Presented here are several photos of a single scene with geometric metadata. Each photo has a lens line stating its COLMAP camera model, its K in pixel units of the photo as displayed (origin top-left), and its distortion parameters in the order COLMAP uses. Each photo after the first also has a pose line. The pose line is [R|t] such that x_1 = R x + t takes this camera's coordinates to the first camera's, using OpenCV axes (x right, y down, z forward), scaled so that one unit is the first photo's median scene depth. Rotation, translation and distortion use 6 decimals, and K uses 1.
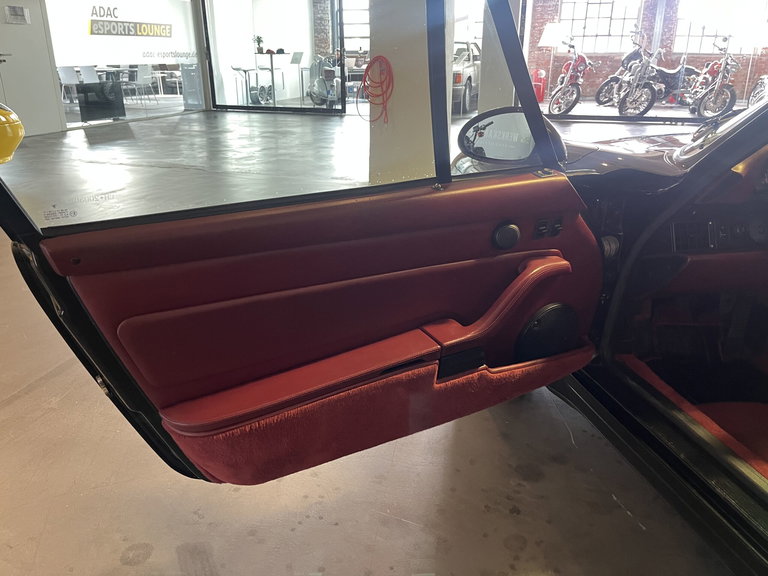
lens RADIAL K [[570.3, 0, 384.0], [0, 570.3, 288.0], [0, 0, 1]] dist [0.101800, -0.133190]
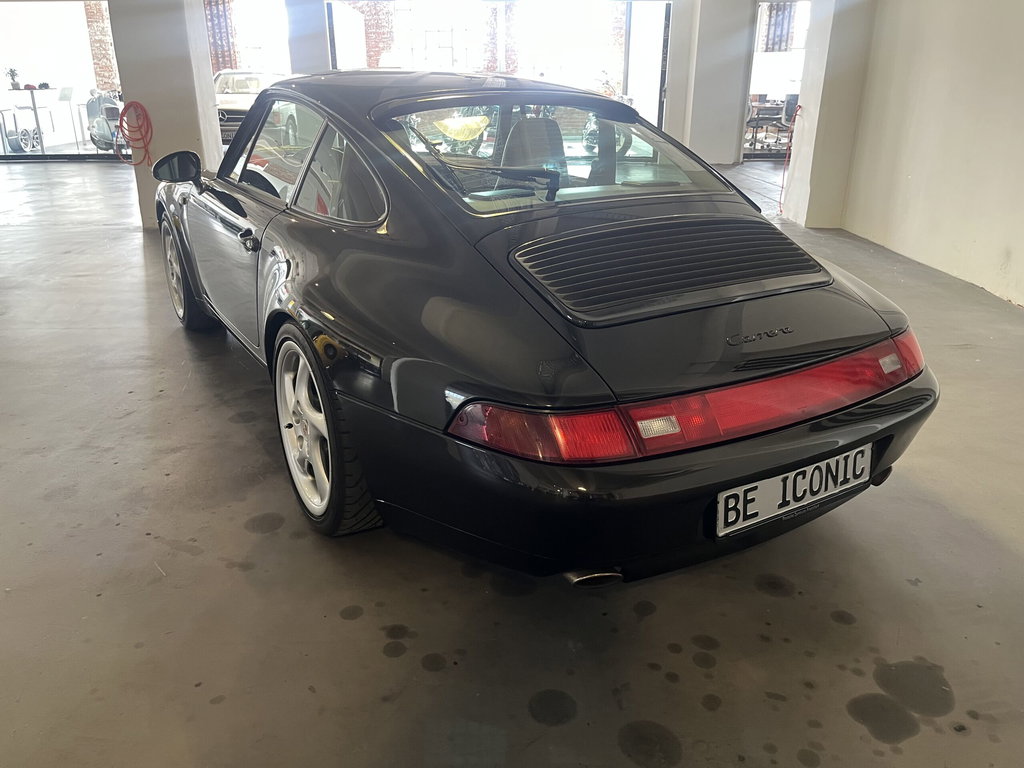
lens RADIAL K [[760.3, 0, 512.0], [0, 760.3, 384.0], [0, 0, 1]] dist [0.101800, -0.133190]
pose [[0.945393, -0.122316, 0.302112, 0.059260], [0.123982, 0.992189, 0.013733, 0.064379], [-0.301432, 0.024473, 0.953174, -0.201770]]
